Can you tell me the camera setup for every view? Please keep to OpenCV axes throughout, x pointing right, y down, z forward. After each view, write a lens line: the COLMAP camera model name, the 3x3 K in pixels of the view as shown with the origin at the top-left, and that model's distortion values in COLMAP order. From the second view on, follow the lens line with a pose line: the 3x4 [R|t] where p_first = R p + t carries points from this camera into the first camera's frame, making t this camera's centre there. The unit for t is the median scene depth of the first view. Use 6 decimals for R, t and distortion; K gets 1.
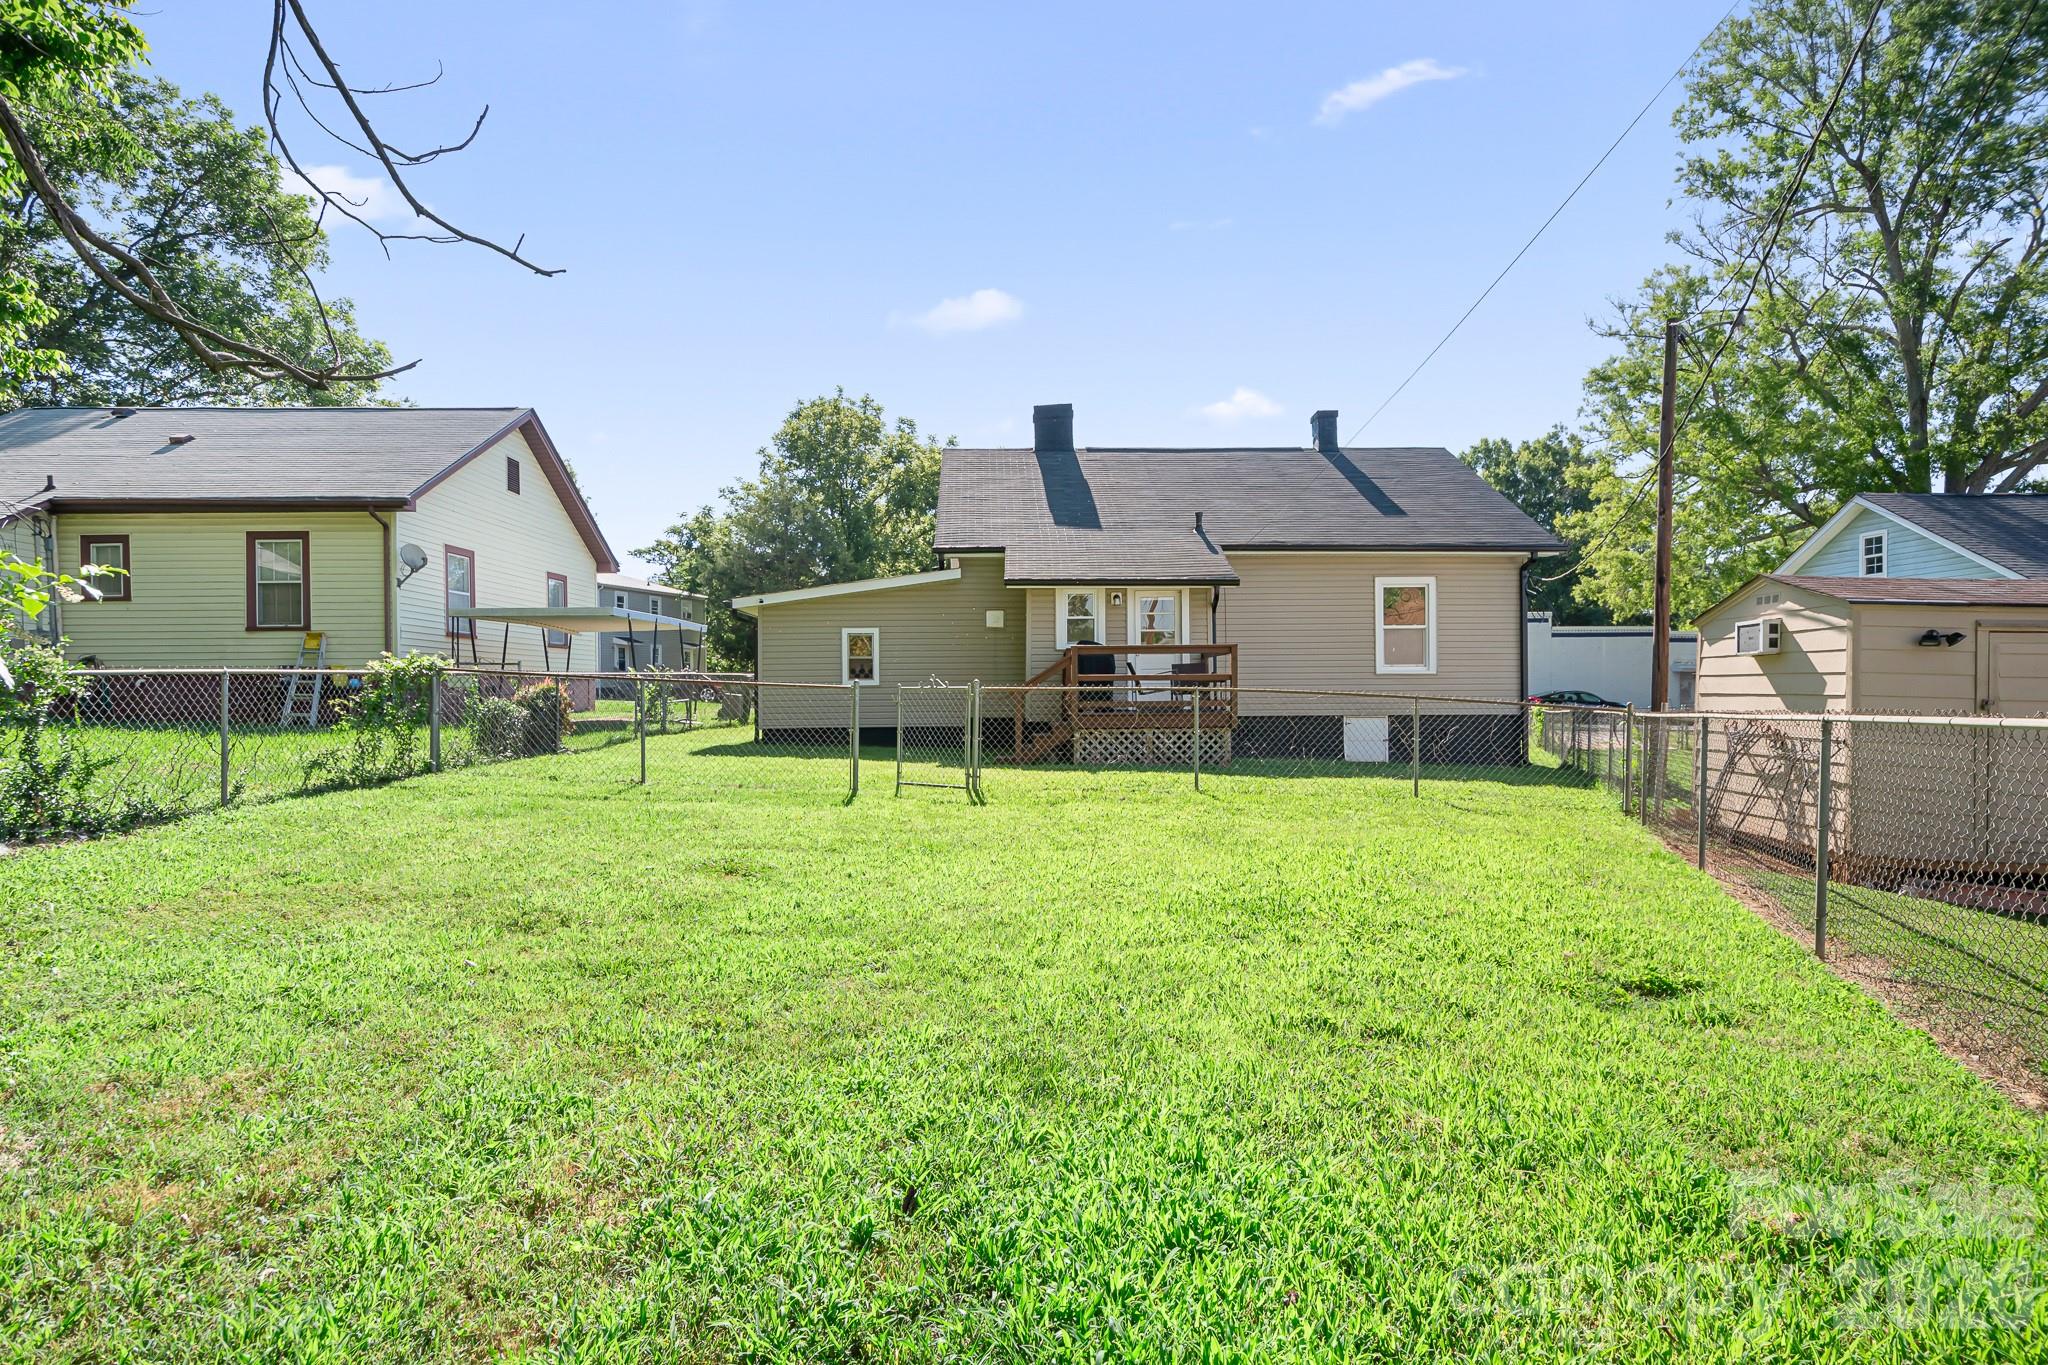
lens RADIAL K [[1059.0, 0, 1026.5], [0, 1059.0, 691.6], [0, 0, 1]] dist [0.009966, -0.002719]
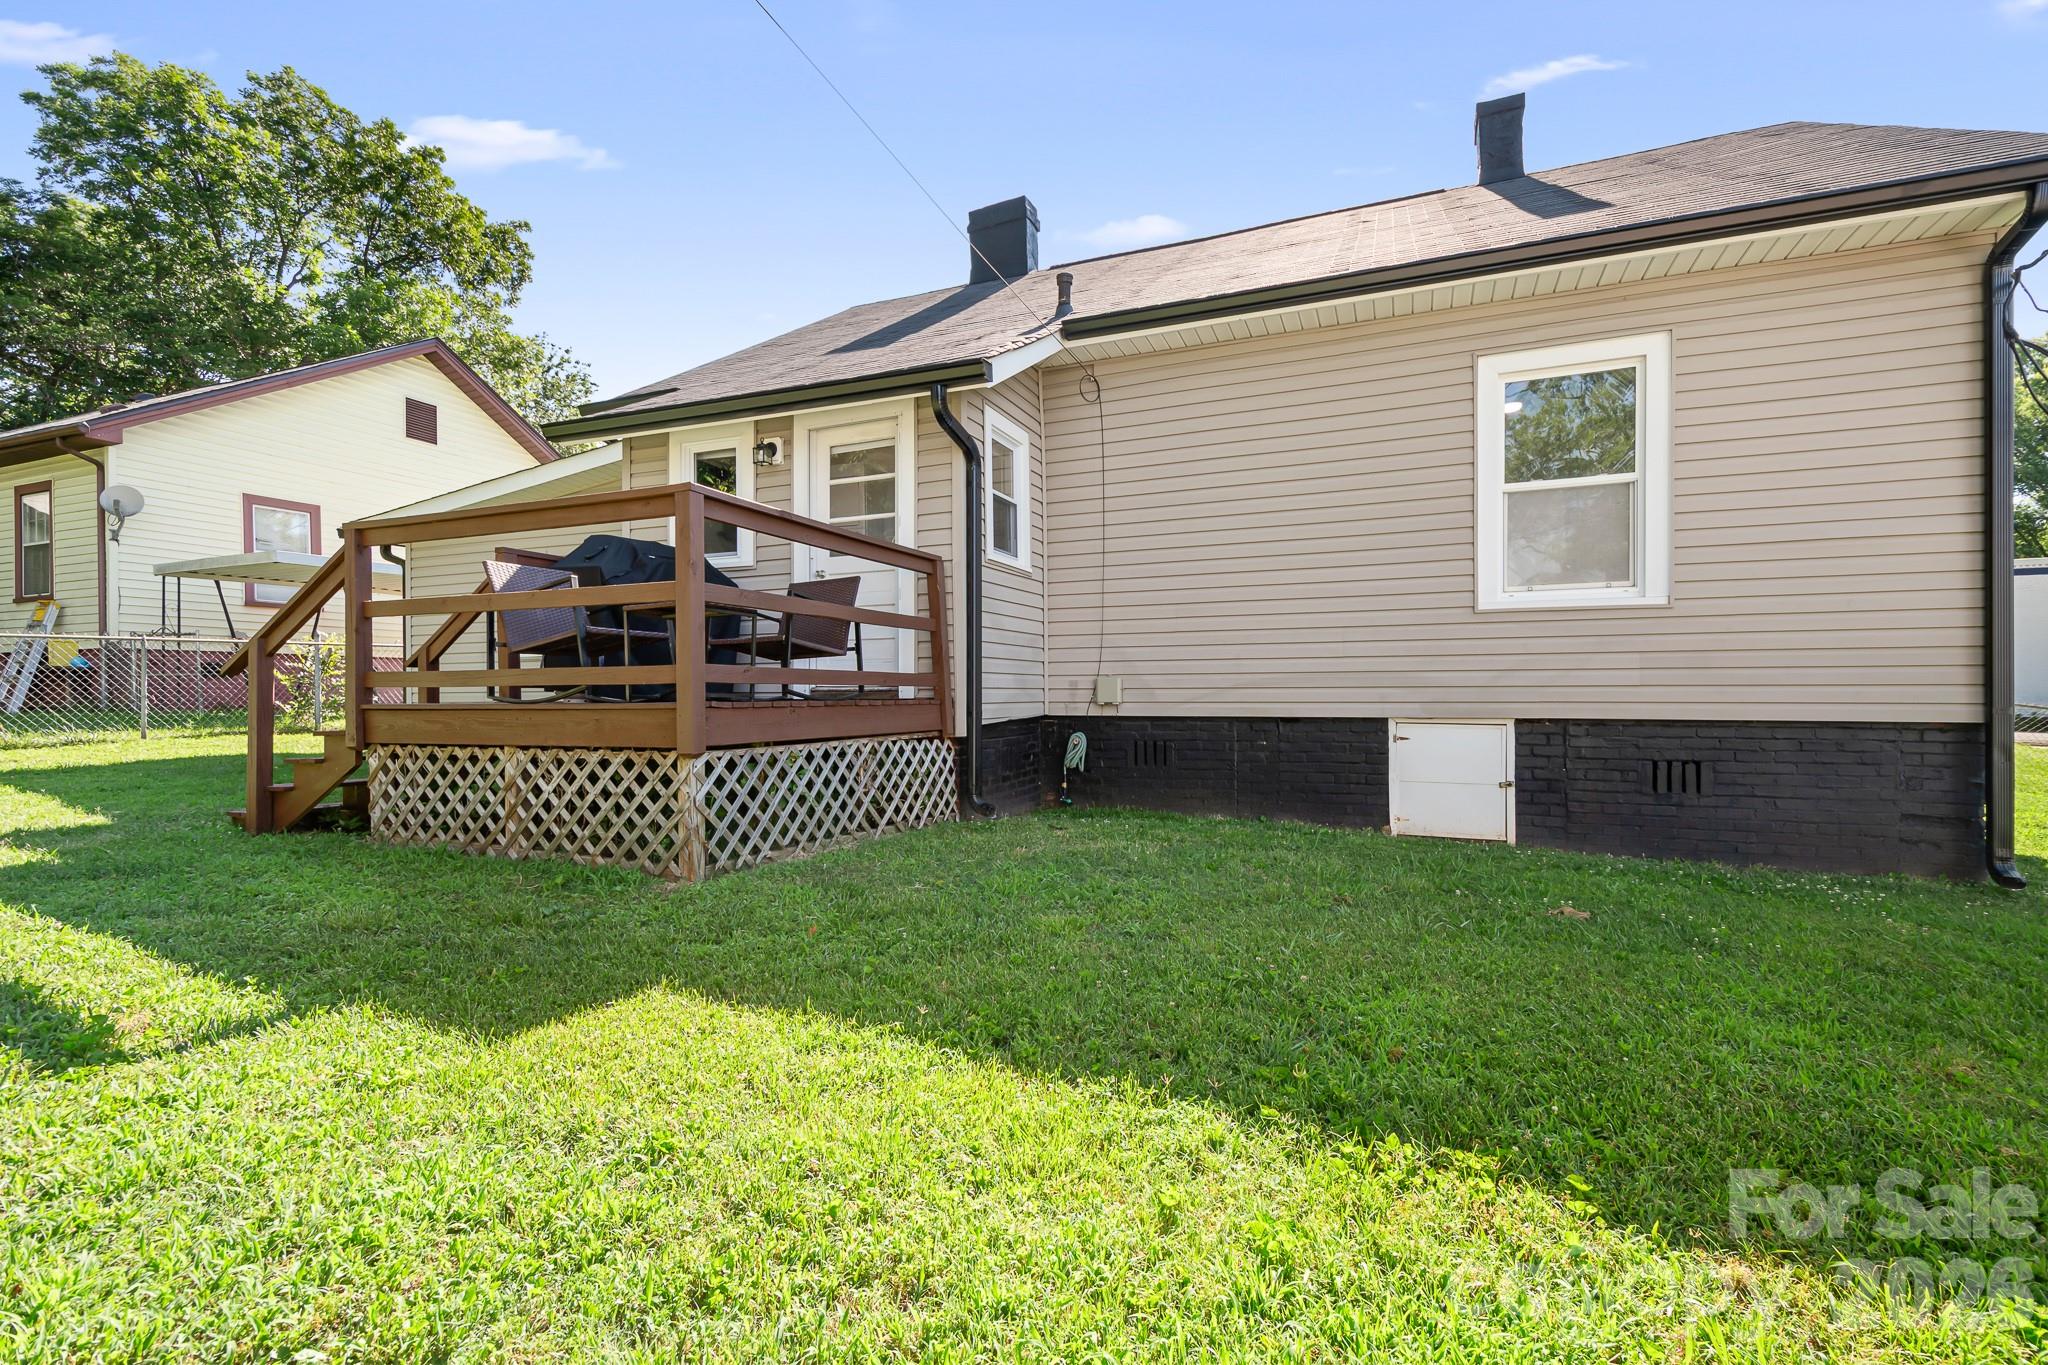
lens RADIAL K [[933.5, 0, 1026.3], [0, 933.5, 690.5], [0, 0, 1]] dist [0.010922, -0.001468]
pose [[0.916830, 0.001014, -0.399276, 0.313365], [-0.000872, 0.999999, 0.000537, 0.012379], [0.399277, -0.000144, 0.916830, 0.622971]]
